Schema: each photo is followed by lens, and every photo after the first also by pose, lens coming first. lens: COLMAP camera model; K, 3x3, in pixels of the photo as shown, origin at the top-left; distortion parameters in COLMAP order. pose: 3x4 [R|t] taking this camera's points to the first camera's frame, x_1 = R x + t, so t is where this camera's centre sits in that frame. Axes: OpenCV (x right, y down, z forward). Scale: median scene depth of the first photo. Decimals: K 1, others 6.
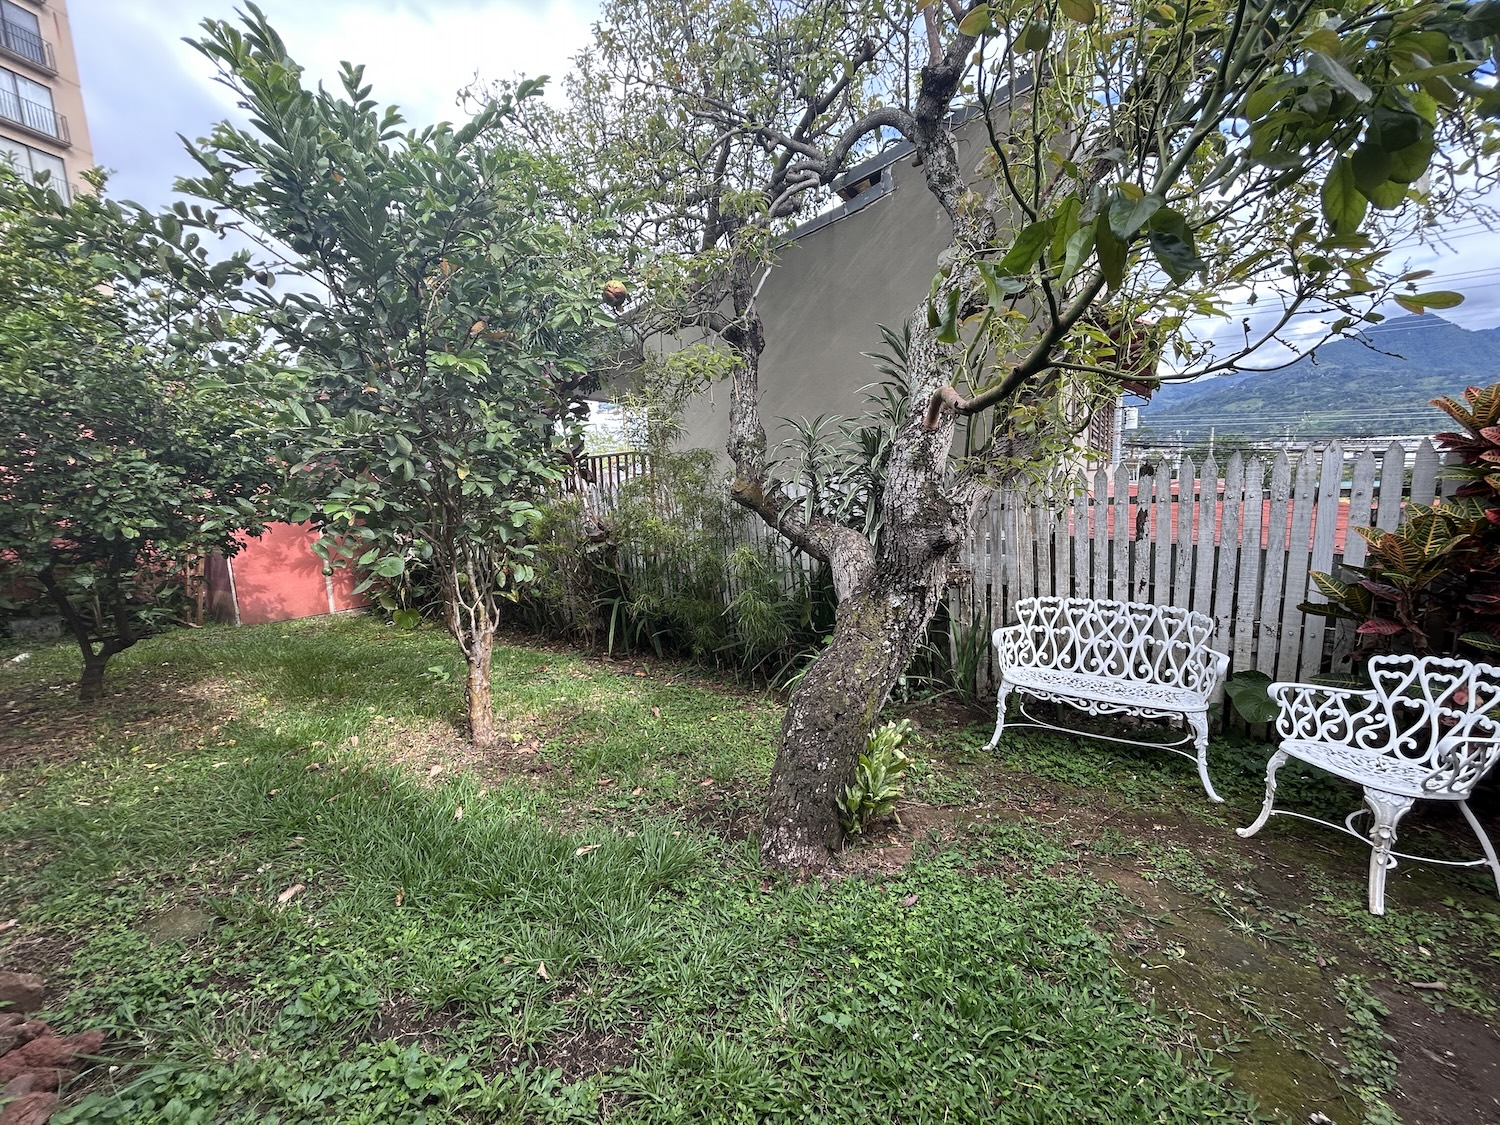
lens RADIAL K [[606.3, 0, 750.0], [0, 606.3, 562.5], [0, 0, 1]] dist [0.000199, 0.000357]
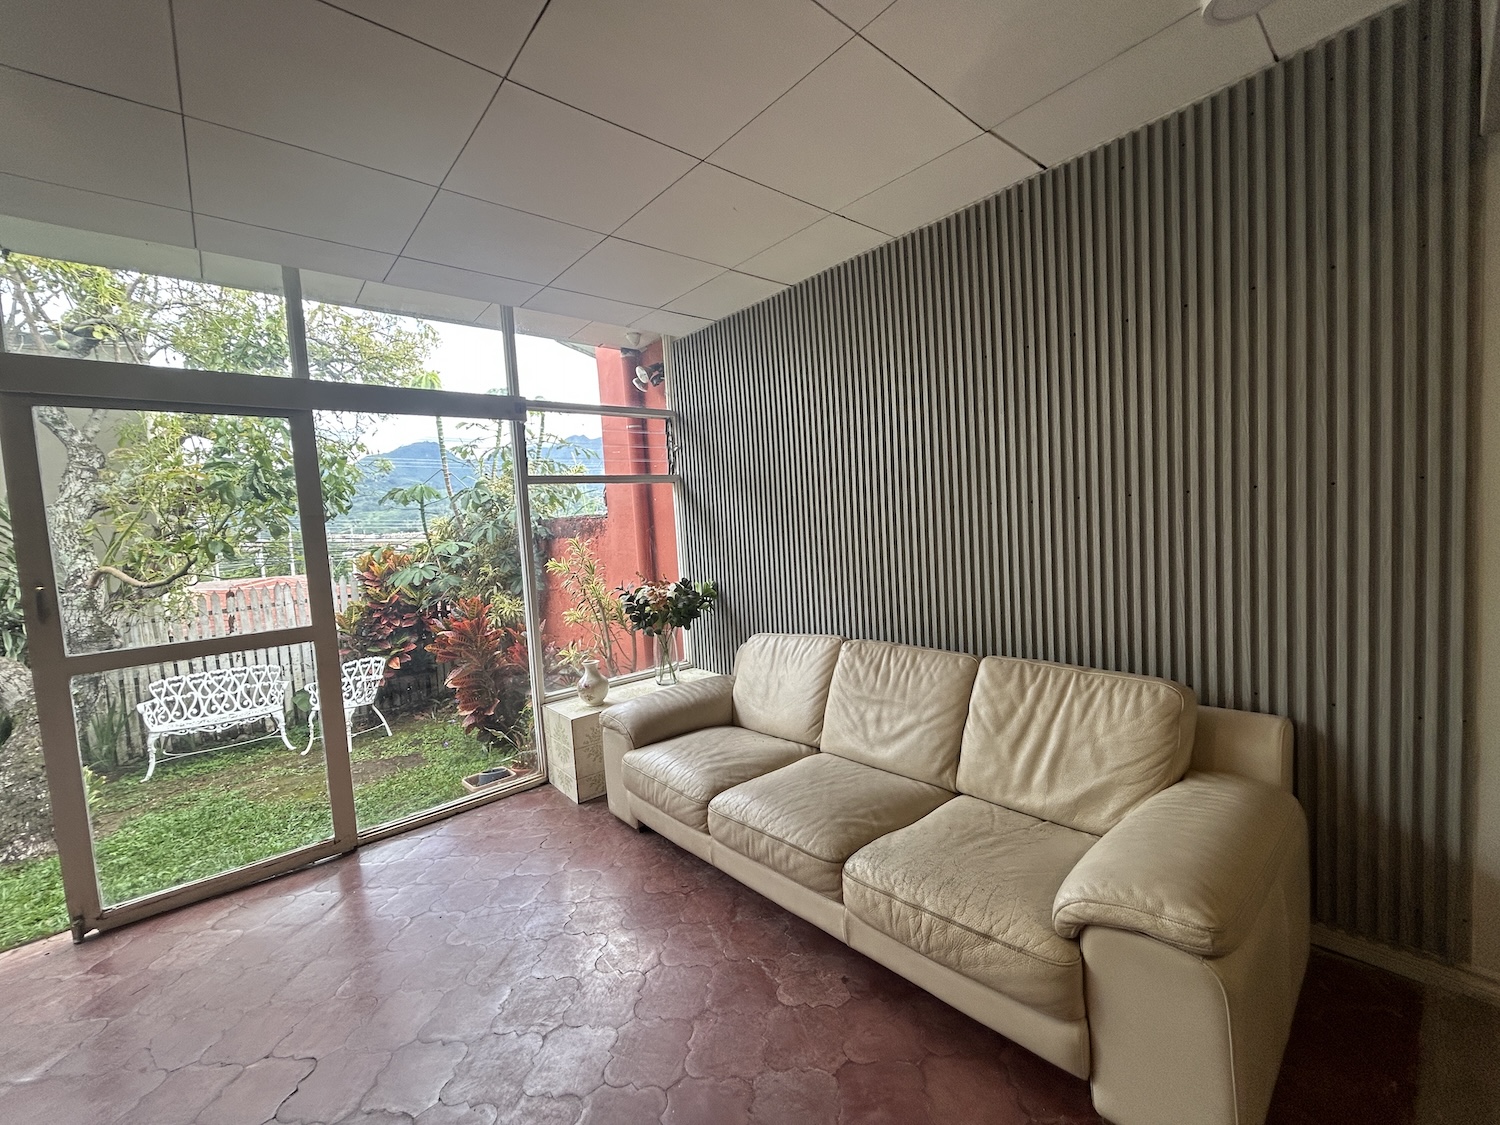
lens RADIAL K [[606.3, 0, 750.0], [0, 606.3, 562.5], [0, 0, 1]] dist [0.000199, 0.000357]
pose [[0.279735, -0.035645, 0.959415, -0.642312], [0.172251, 0.984959, -0.013629, 0.048345], [-0.944499, 0.169073, 0.281667, -0.985834]]
